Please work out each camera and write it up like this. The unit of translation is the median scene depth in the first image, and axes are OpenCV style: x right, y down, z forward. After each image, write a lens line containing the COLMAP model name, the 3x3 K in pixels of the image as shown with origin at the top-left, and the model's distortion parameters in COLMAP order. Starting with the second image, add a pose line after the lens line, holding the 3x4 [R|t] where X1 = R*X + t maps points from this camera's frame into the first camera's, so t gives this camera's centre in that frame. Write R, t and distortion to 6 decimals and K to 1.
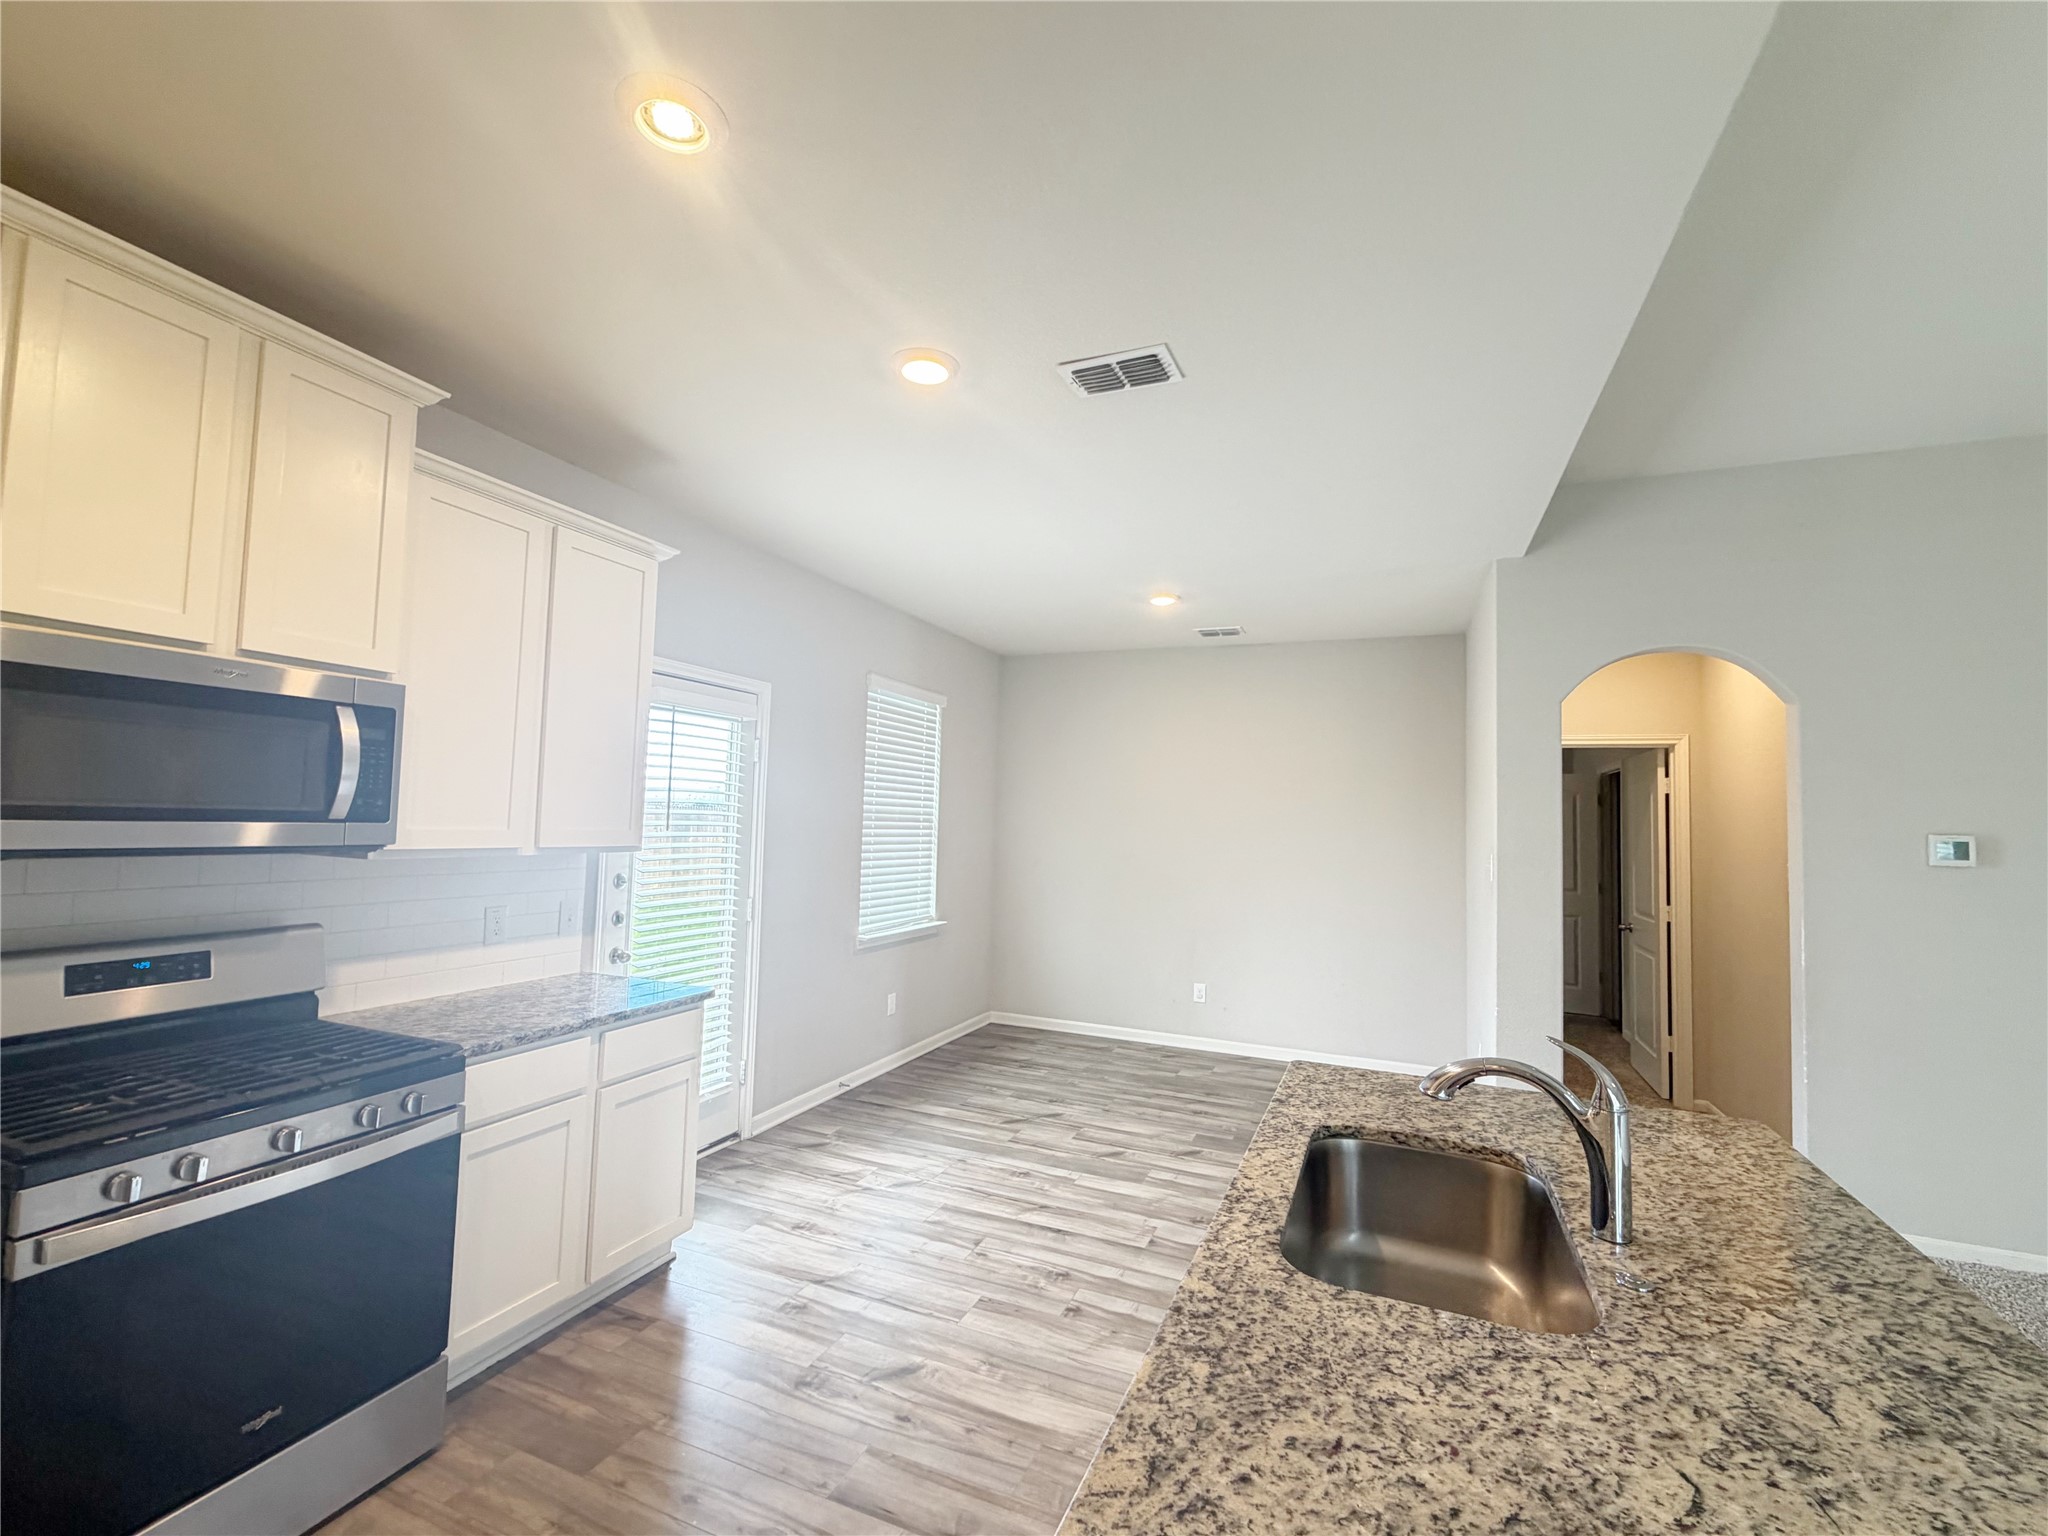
lens RADIAL K [[881.7, 0, 1023.9], [0, 881.7, 771.1], [0, 0, 1]] dist [0.000378, 0.000731]
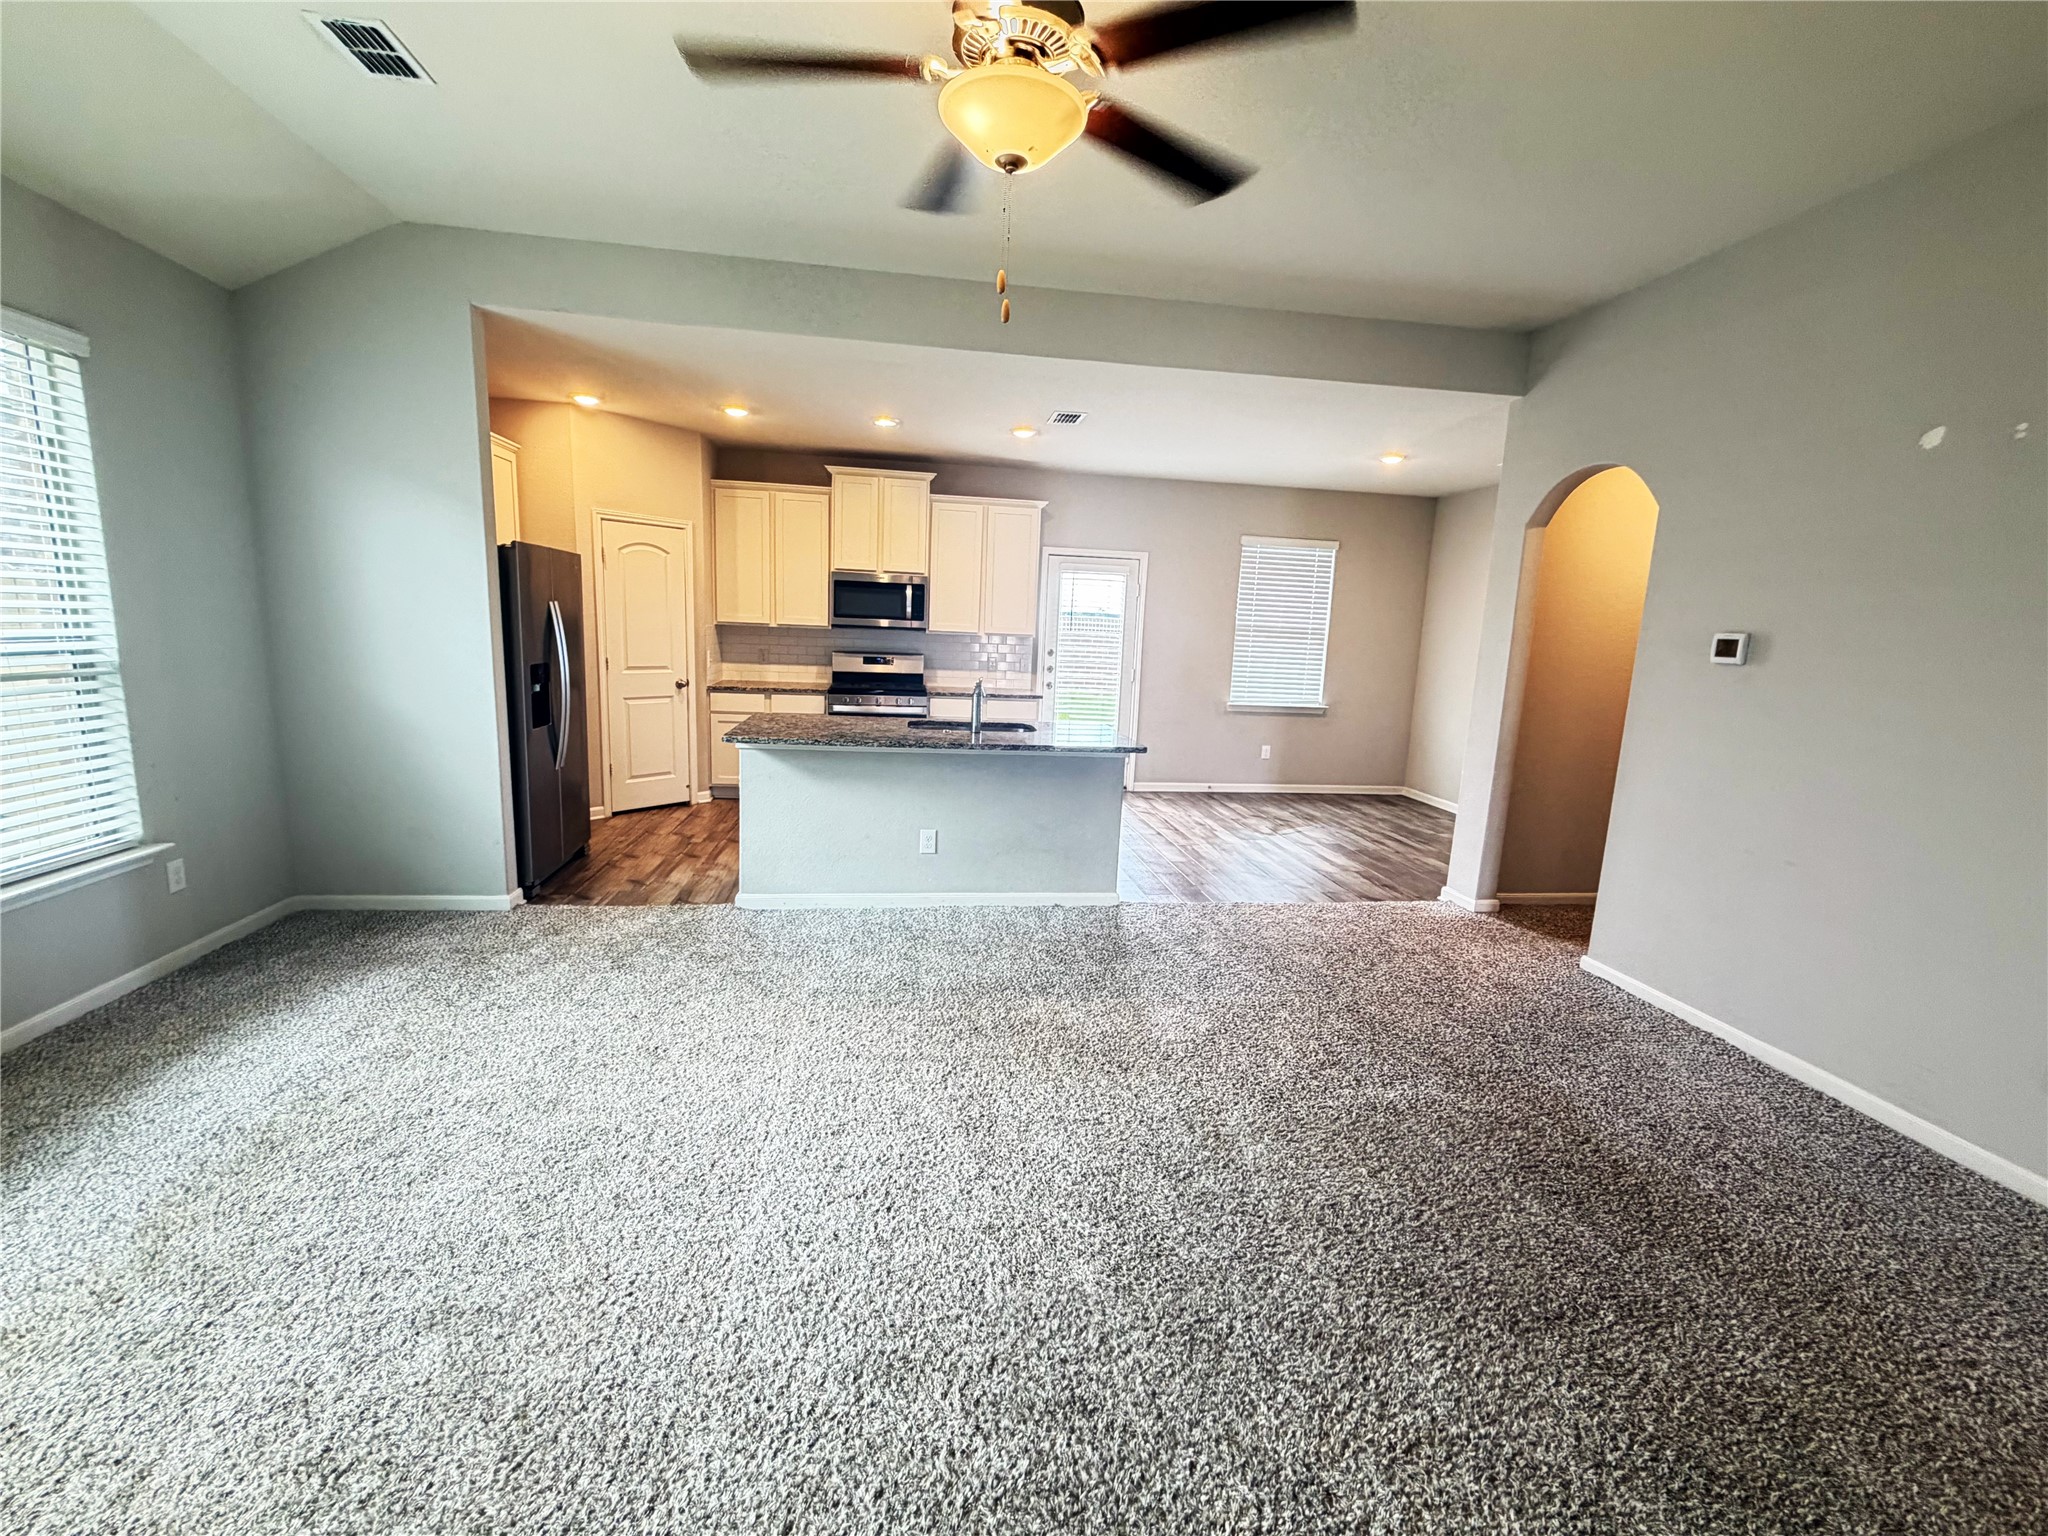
lens RADIAL K [[881.7, 0, 1023.9], [0, 881.7, 771.1], [0, 0, 1]] dist [0.000378, 0.000731]
pose [[0.515758, 0.135407, -0.845966, 2.196816], [0.020495, 0.985199, 0.170187, 0.056597], [0.856489, -0.105113, 0.505349, -0.350286]]
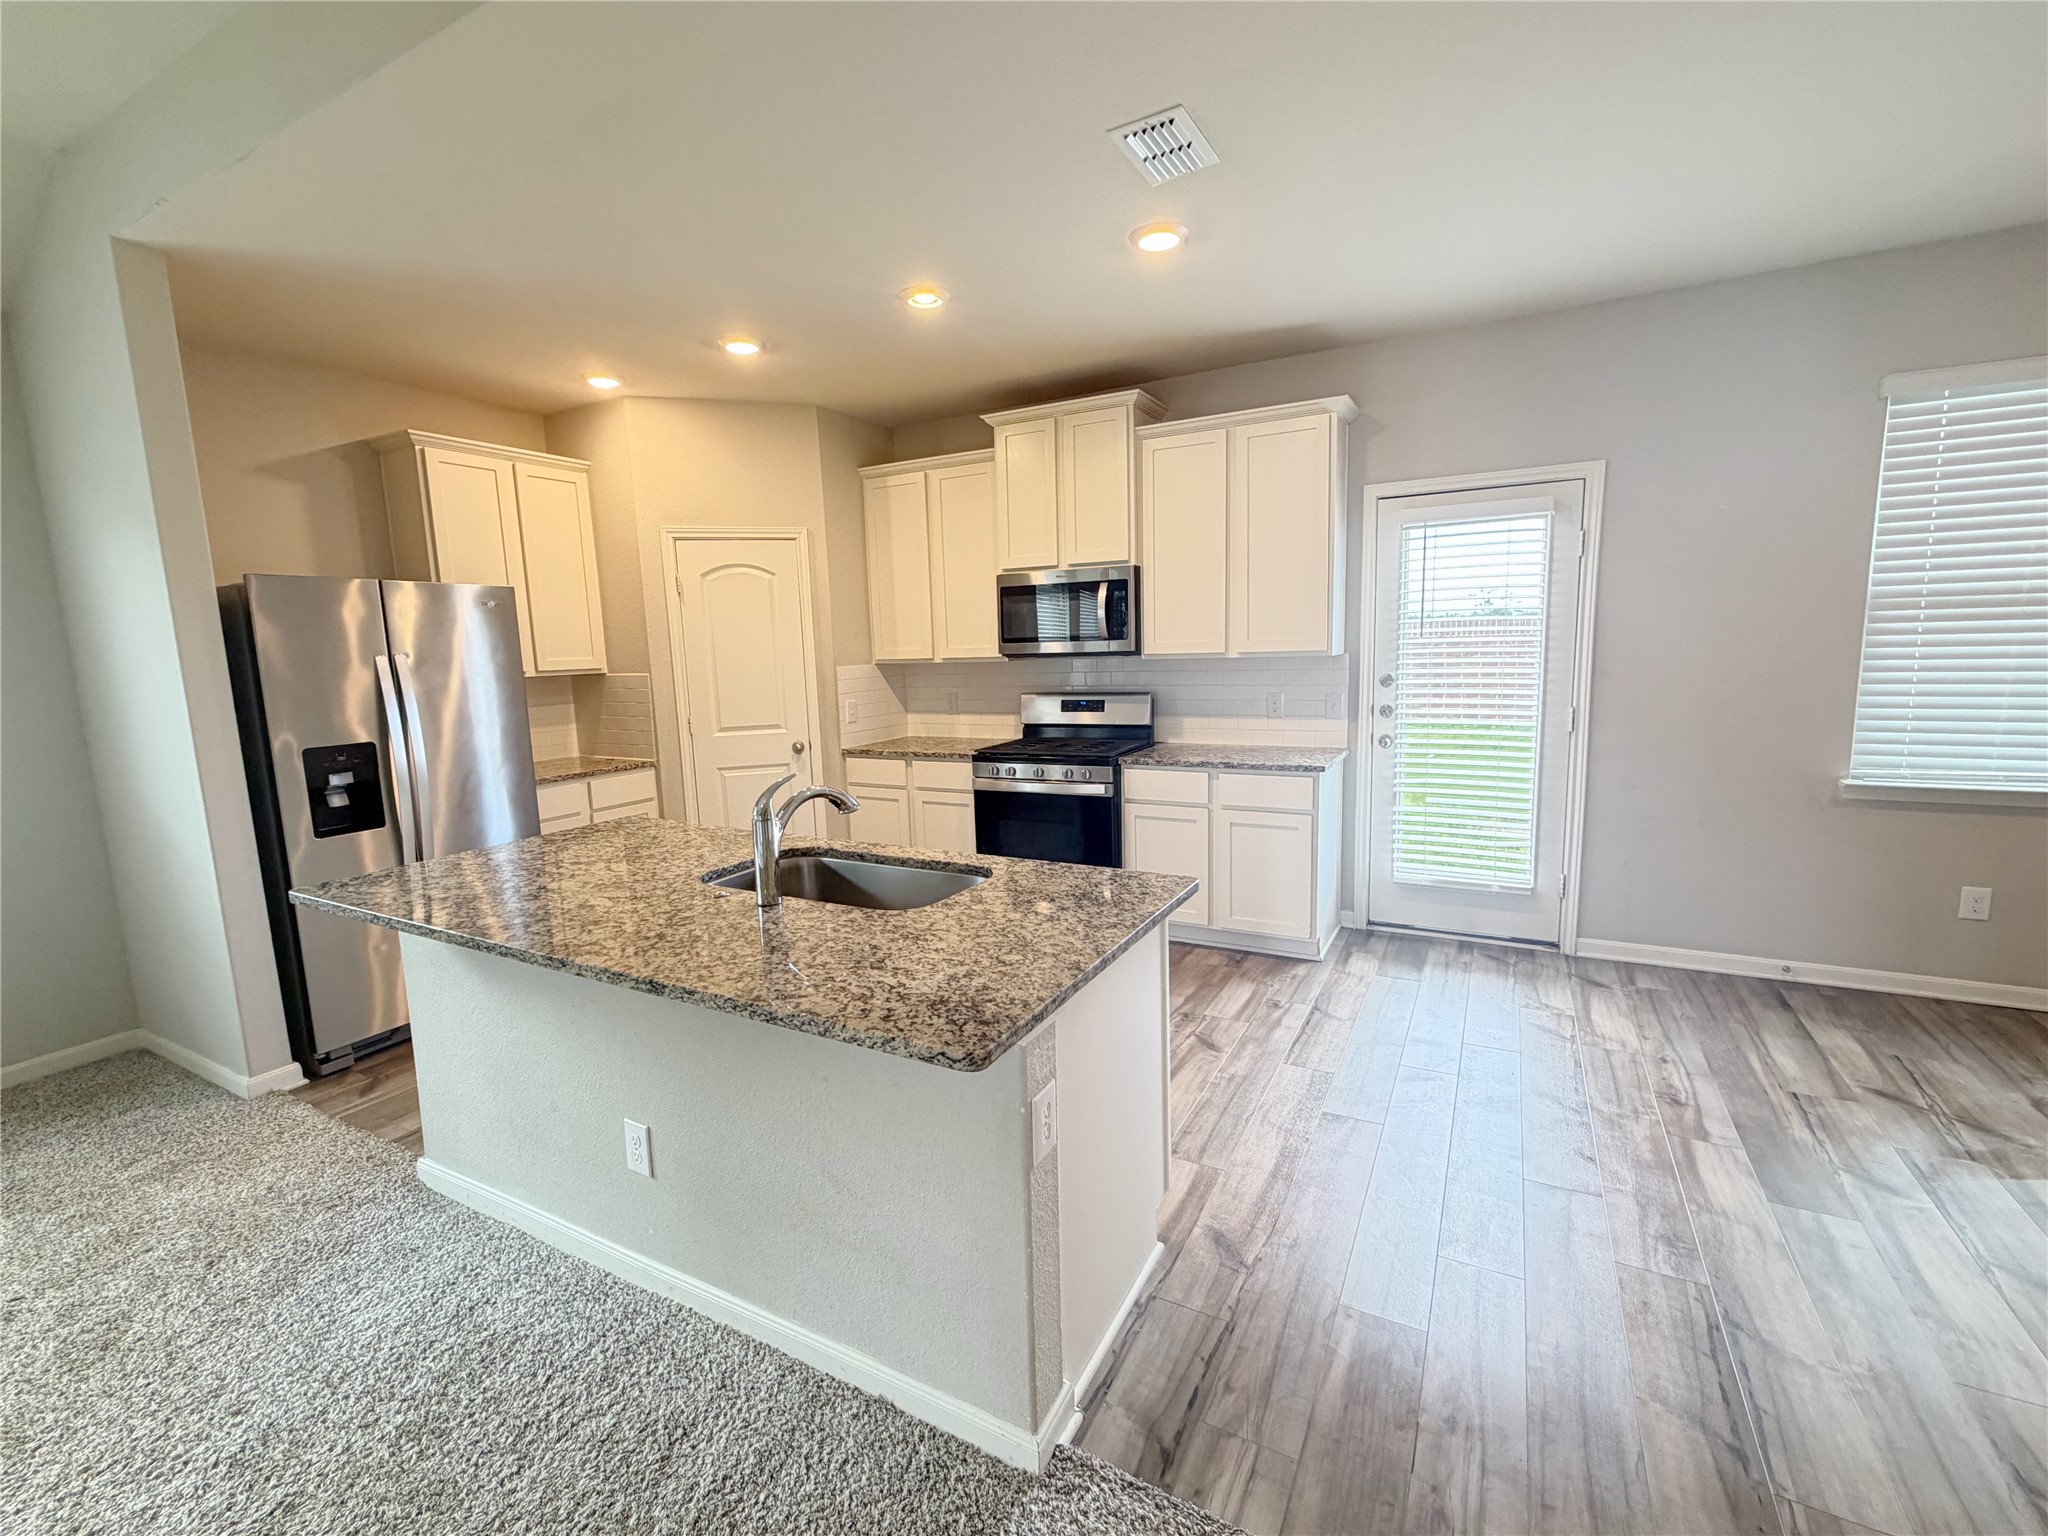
lens RADIAL K [[881.7, 0, 1023.9], [0, 881.7, 771.1], [0, 0, 1]] dist [0.000378, 0.000731]
pose [[-0.101313, 0.117676, -0.987870, 1.216363], [0.083375, 0.990491, 0.109437, 0.111208], [0.991355, -0.071276, -0.110161, 0.950349]]
